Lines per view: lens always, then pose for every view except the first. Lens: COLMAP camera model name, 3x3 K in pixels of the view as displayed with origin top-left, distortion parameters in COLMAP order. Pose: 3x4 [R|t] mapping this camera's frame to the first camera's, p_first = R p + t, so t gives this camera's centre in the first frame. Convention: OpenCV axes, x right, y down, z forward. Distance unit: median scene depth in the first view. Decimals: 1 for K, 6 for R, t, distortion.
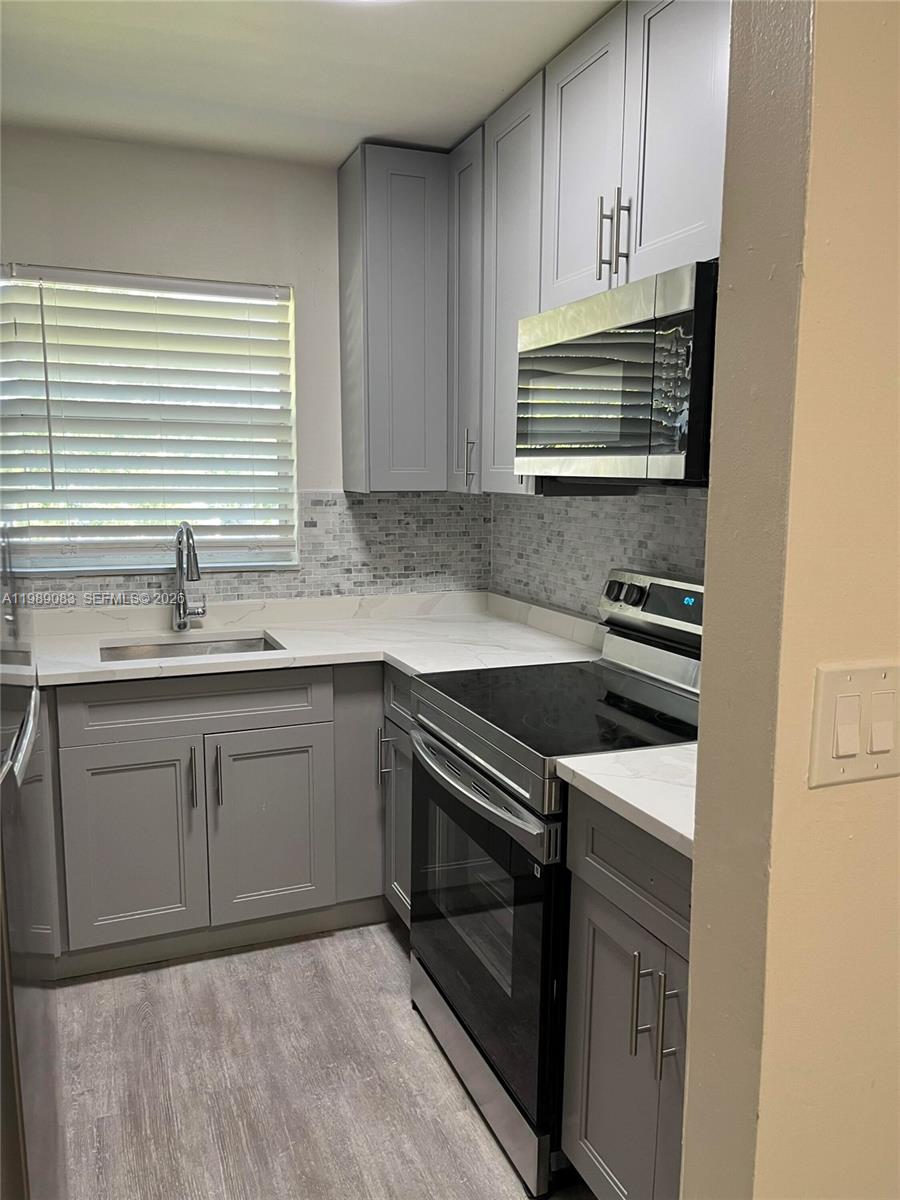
lens RADIAL K [[915.7, 0, 449.1], [0, 915.7, 597.5], [0, 0, 1]] dist [0.058590, -0.065659]
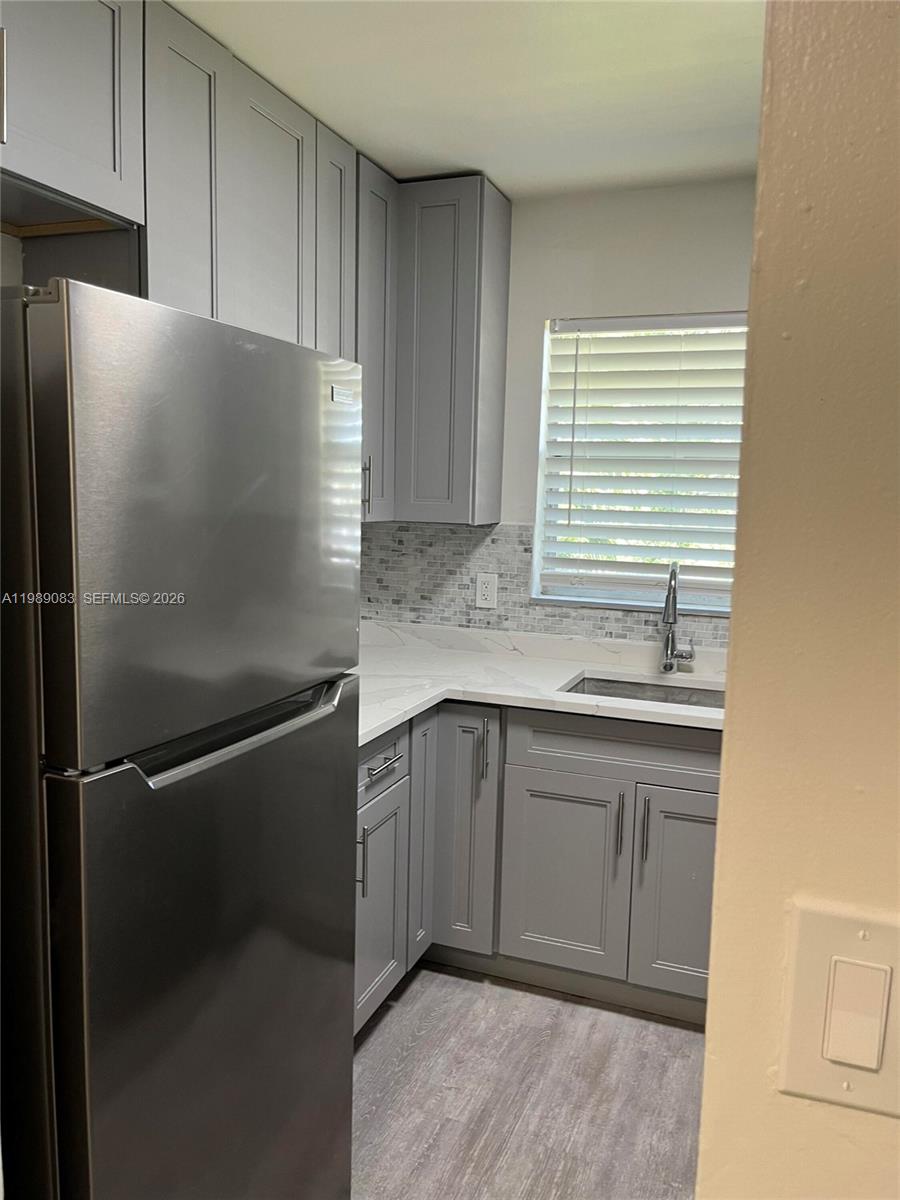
lens RADIAL K [[915.7, 0, 447.4], [0, 915.7, 596.4], [0, 0, 1]] dist [0.058590, -0.065659]
pose [[0.732046, 0.091503, -0.675082, 0.224110], [-0.110964, 0.993721, 0.014365, -0.037811], [0.672157, 0.064394, 0.737603, 0.139046]]
